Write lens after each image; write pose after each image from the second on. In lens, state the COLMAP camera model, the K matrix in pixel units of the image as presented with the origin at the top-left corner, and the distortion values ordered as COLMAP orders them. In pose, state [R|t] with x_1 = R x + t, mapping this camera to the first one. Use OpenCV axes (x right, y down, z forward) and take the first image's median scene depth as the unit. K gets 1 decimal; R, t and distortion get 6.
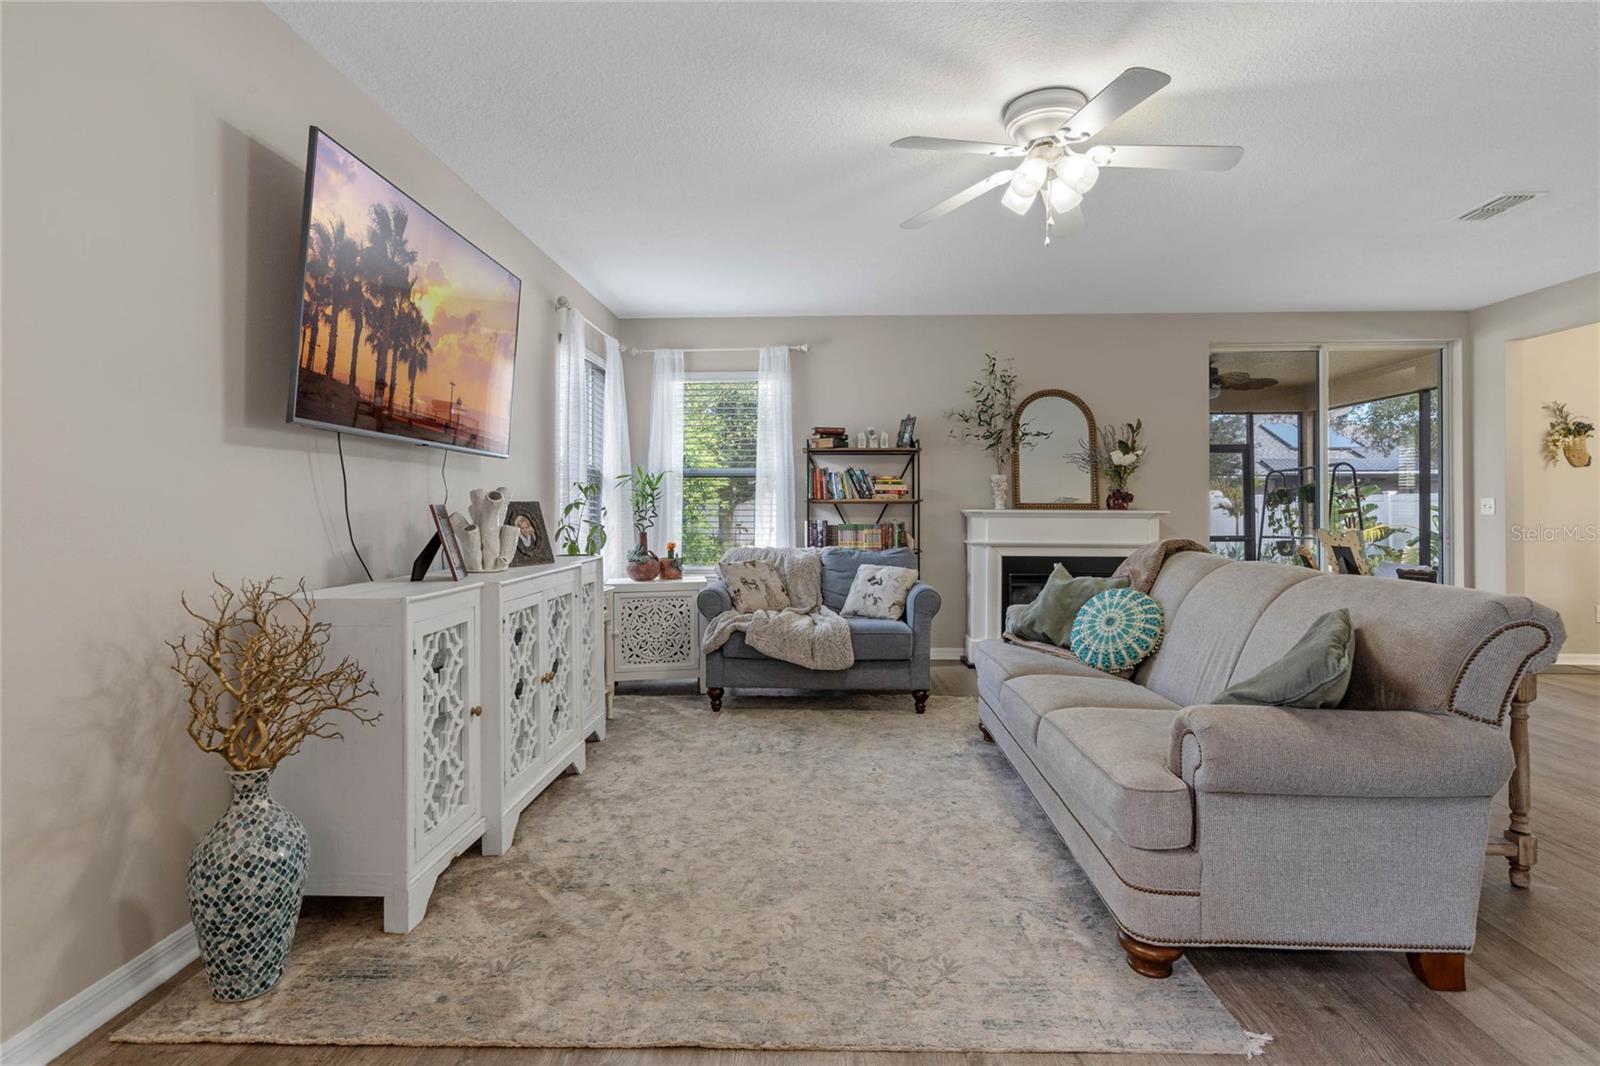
lens RADIAL K [[779.1, 0, 798.8], [0, 779.1, 504.8], [0, 0, 1]] dist [0.000203, 0.000809]
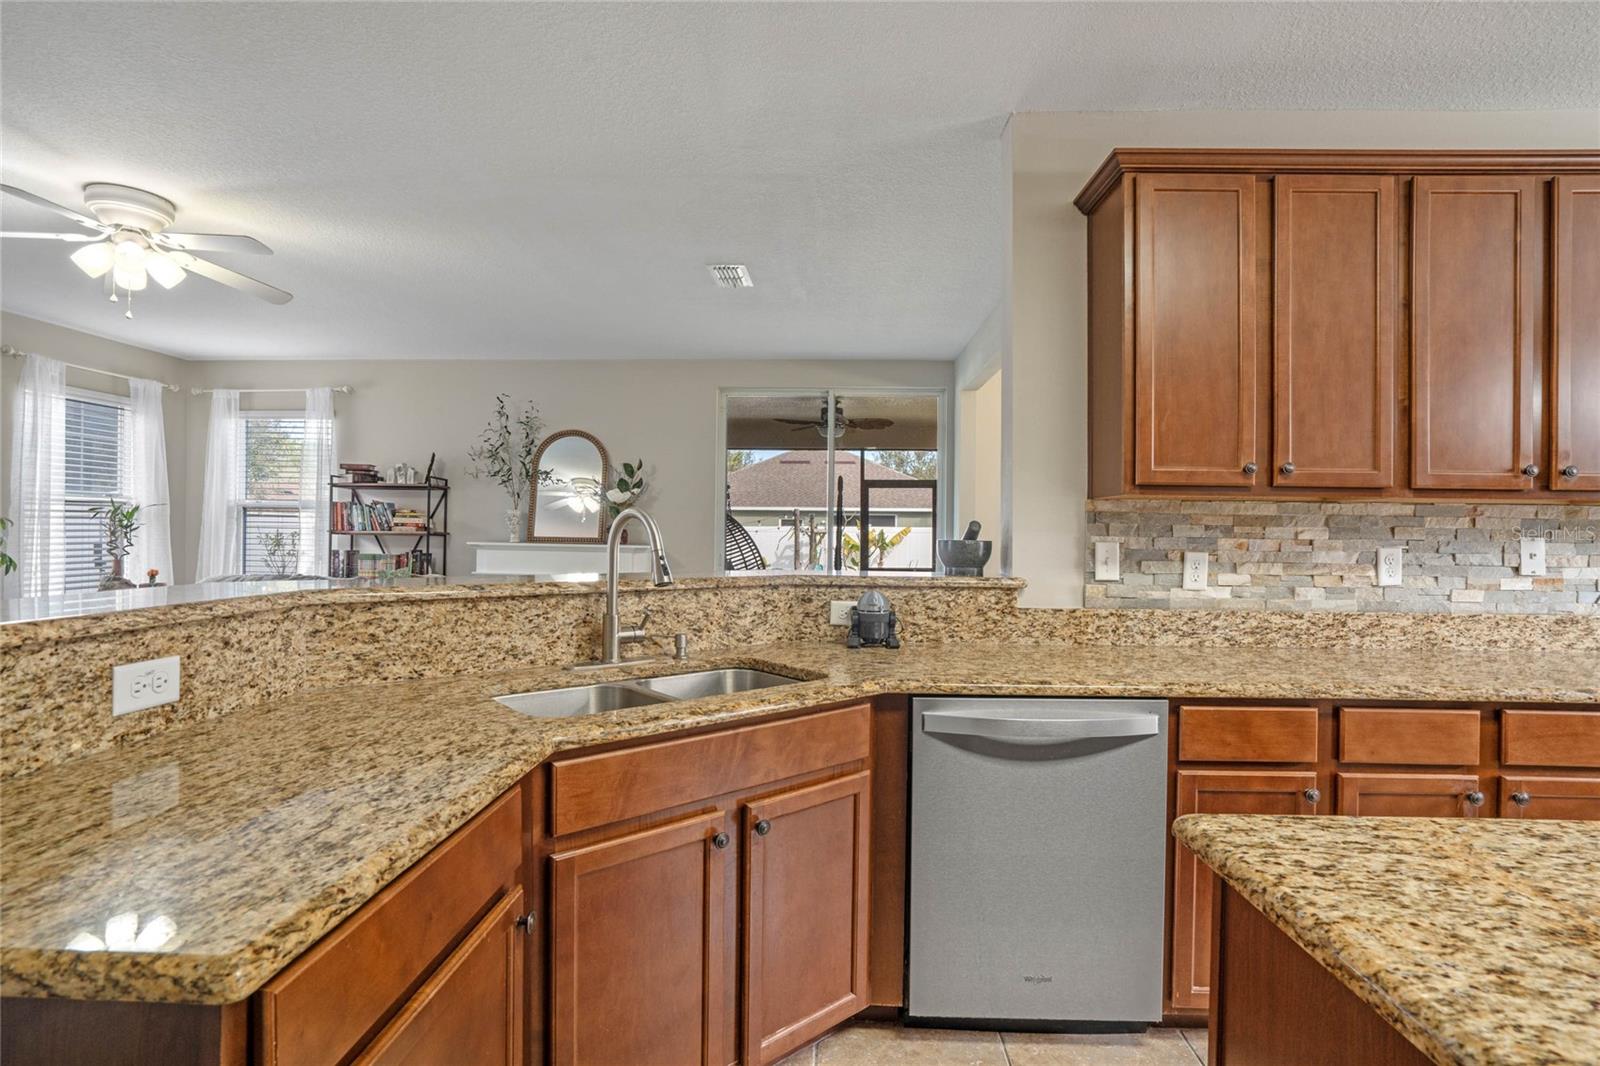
lens RADIAL K [[782.4, 0, 800.0], [0, 782.4, 533.0], [0, 0, 1]] dist [-0.049607, 0.022667]
pose [[0.999903, 0.012700, 0.005730, 0.752071], [-0.012724, 0.999910, 0.004179, -0.018731], [-0.005677, -0.004252, 0.999975, -0.079897]]
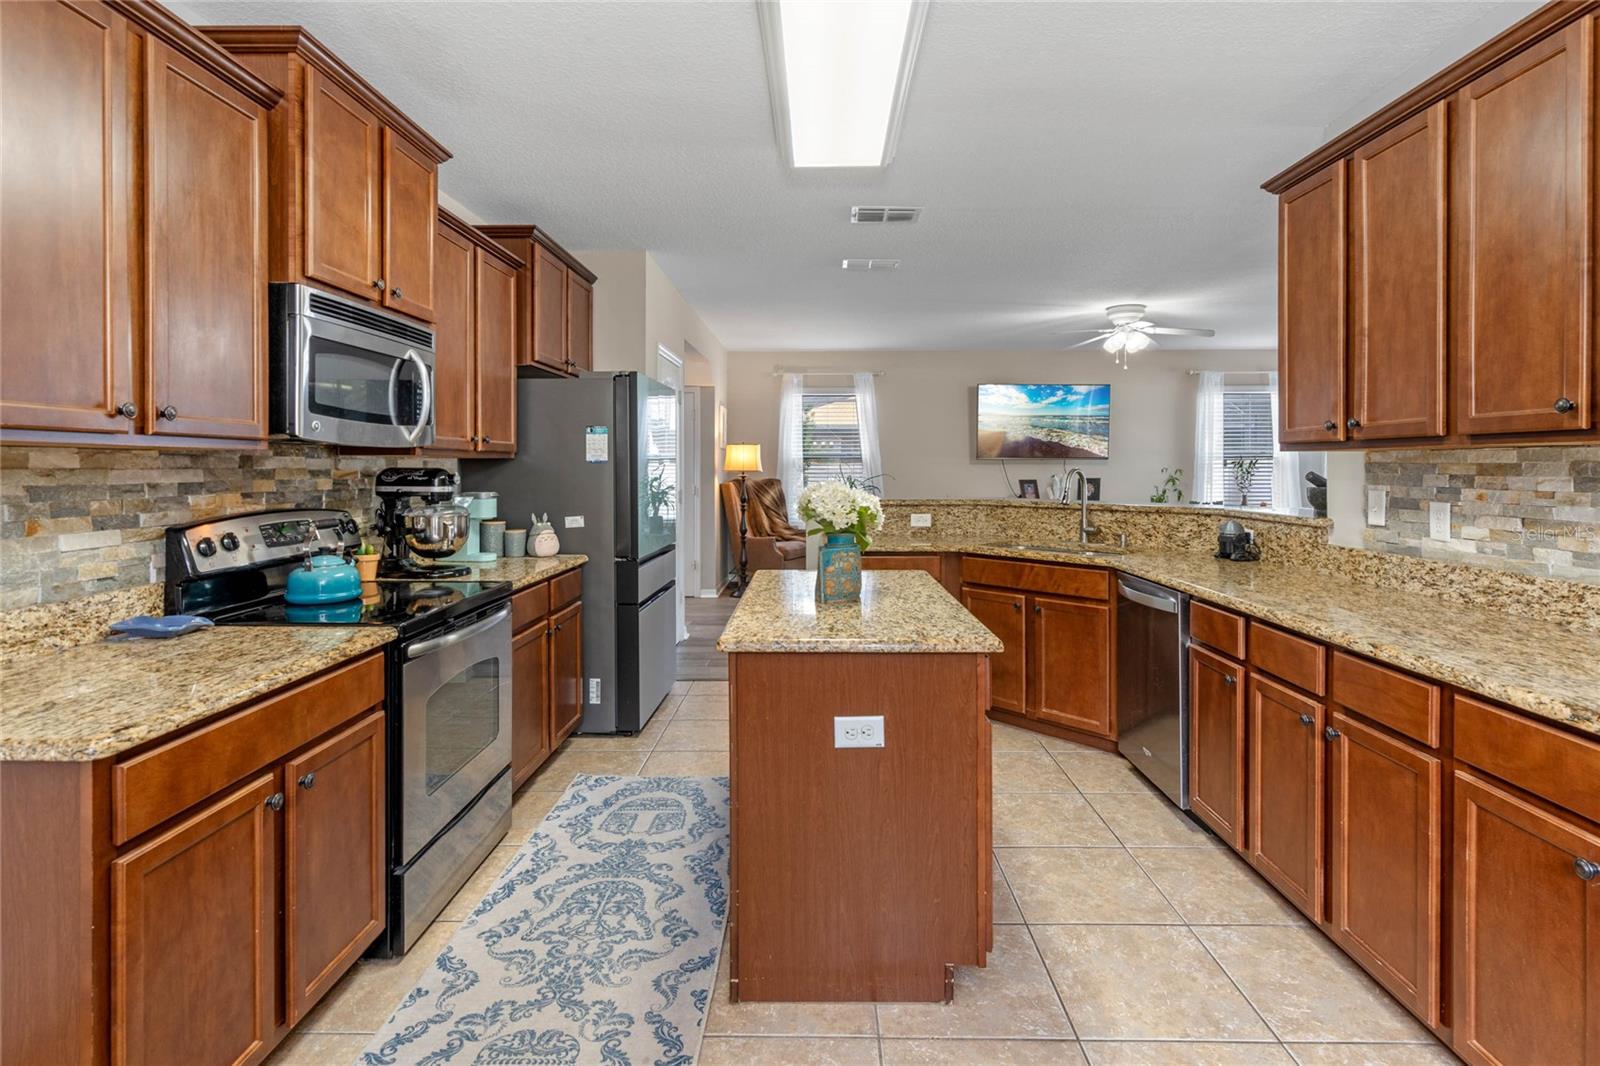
lens RADIAL K [[790.8, 0, 800.8], [0, 790.8, 469.5], [0, 0, 1]] dist [0.000192, 0.000646]
pose [[0.020255, 0.003976, -0.999787, 1.492222], [0.005899, 0.999974, 0.004096, -0.032379], [0.999777, -0.005981, 0.020231, 0.002307]]
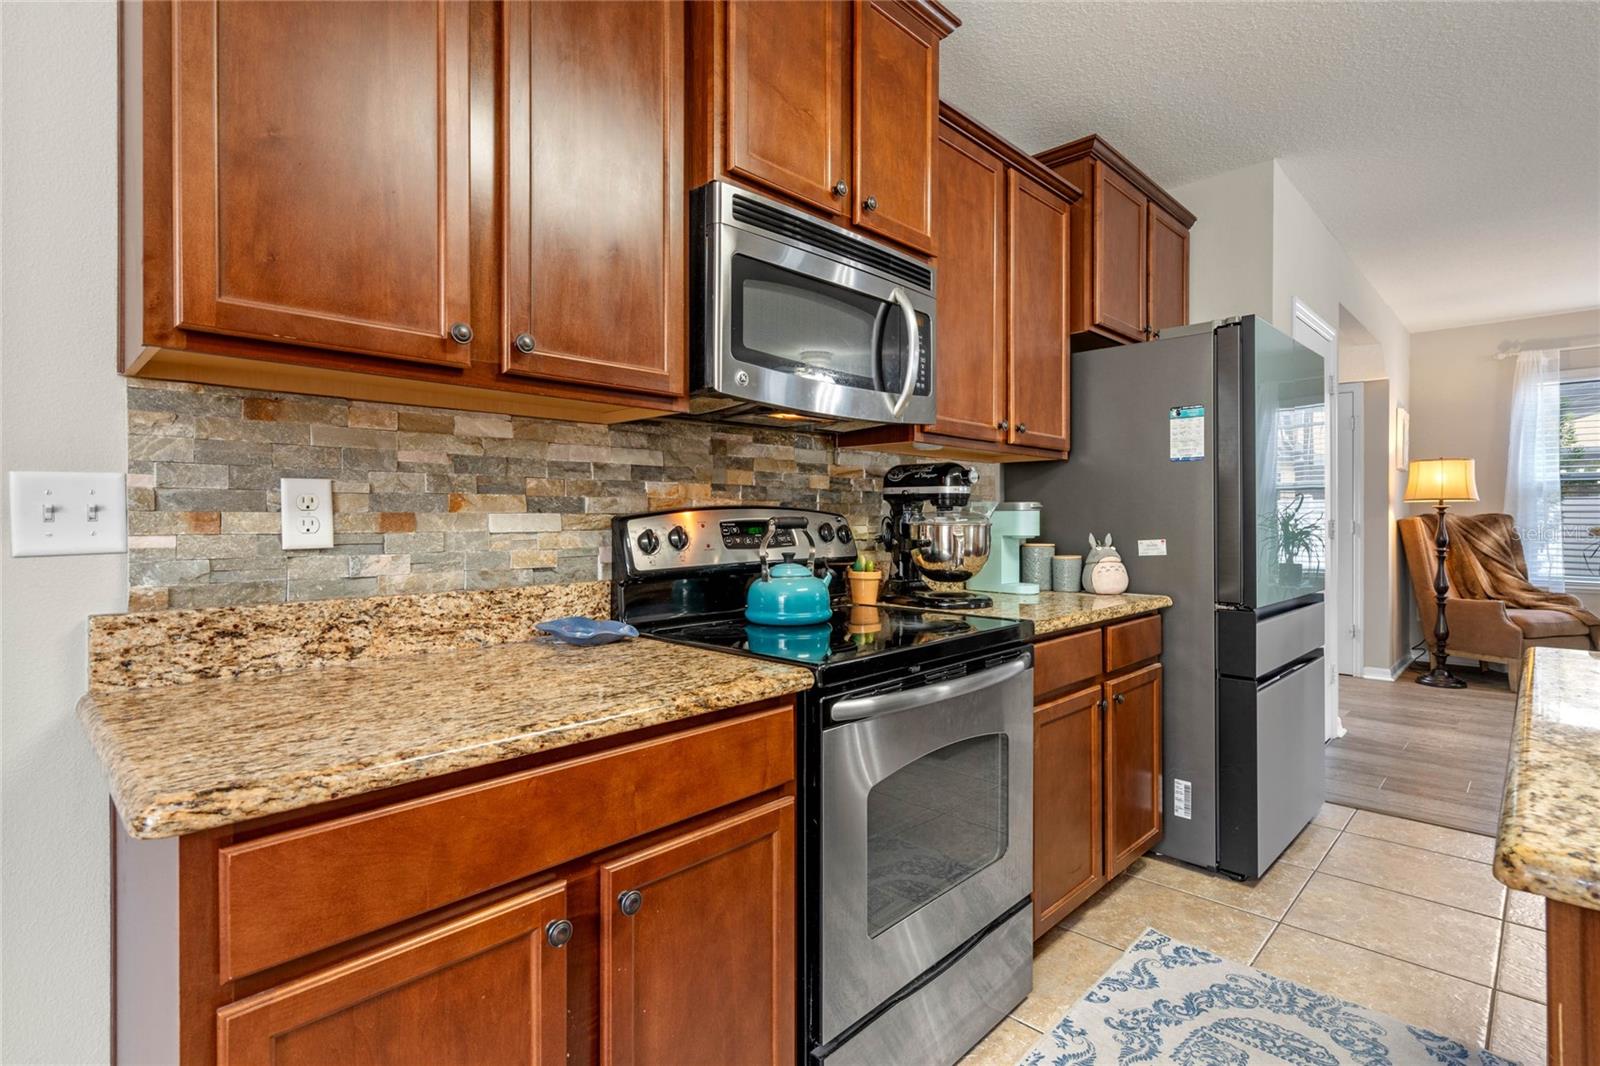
lens RADIAL K [[778.4, 0, 802.5], [0, 778.4, 519.4], [0, 0, 1]] dist [0.002975, 0.000508]
pose [[-0.661193, 0.002025, -0.750213, 1.267220], [0.003797, 0.999993, -0.000647, 0.001019], [0.750206, -0.003276, -0.661196, -0.032088]]
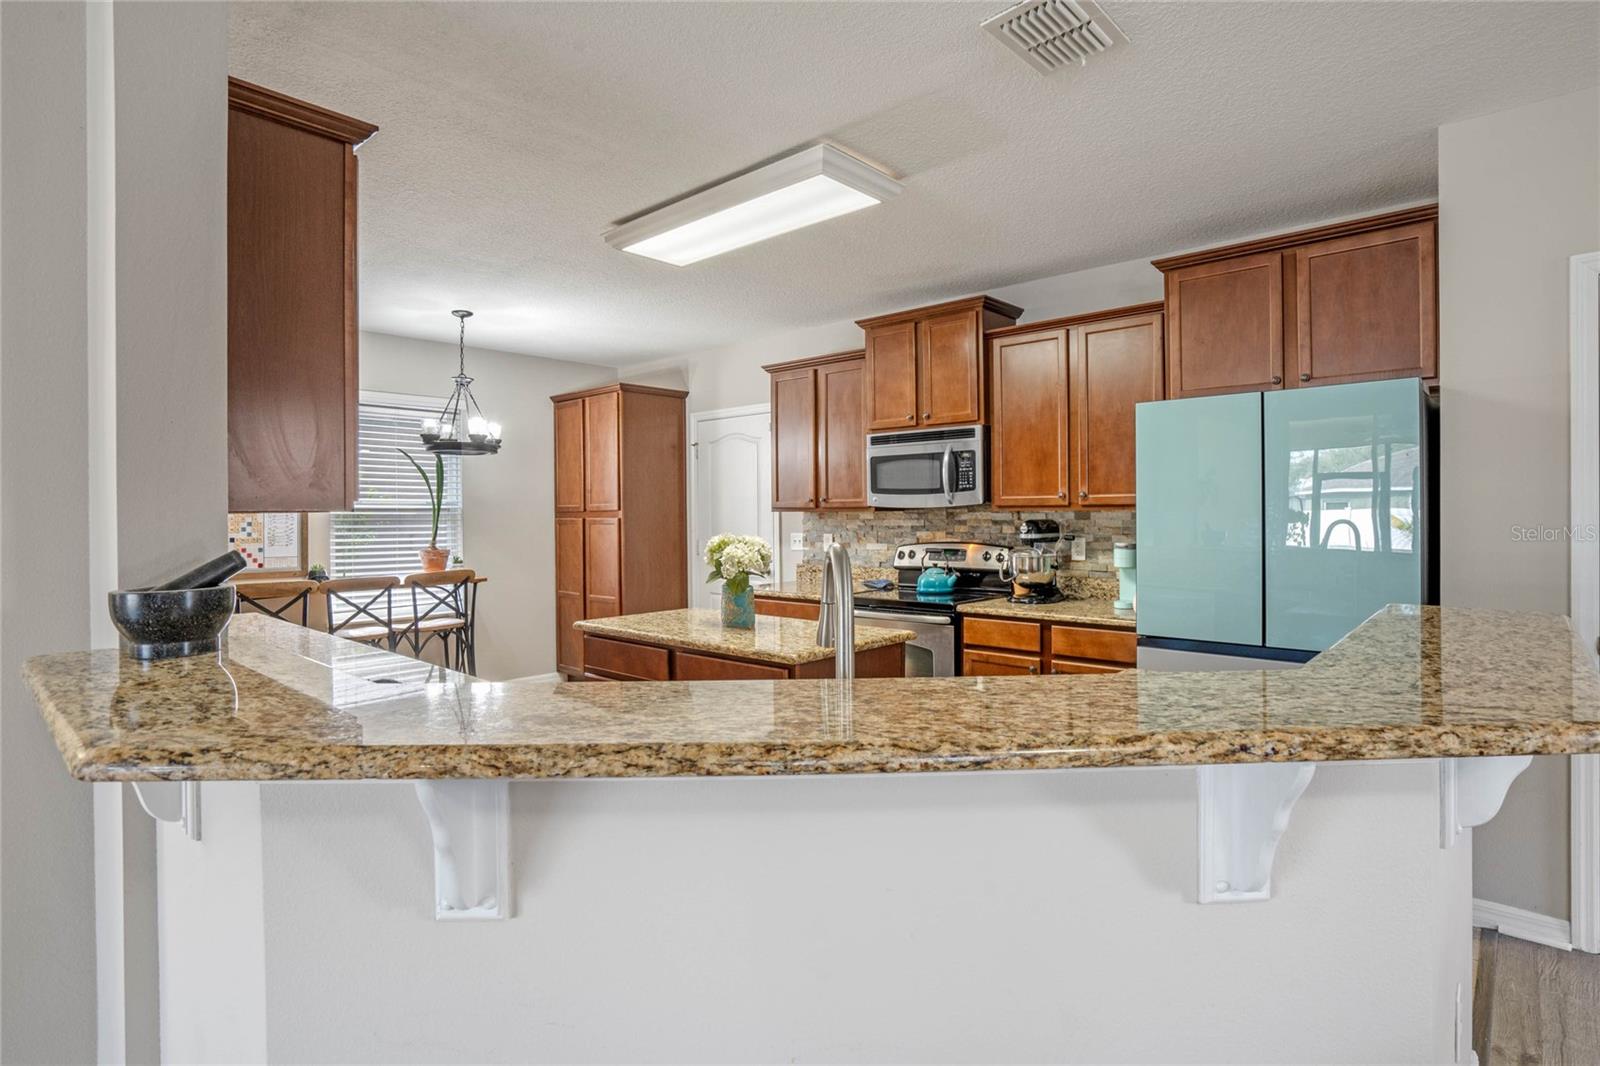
lens RADIAL K [[818.1, 0, 801.1], [0, 818.1, 514.8], [0, 0, 1]] dist [-0.030245, 0.000231]
pose [[-0.765611, 0.004310, 0.643290, 0.499469], [0.004596, 0.999989, -0.001230, -0.037955], [-0.643288, 0.002015, -0.765622, 0.526299]]
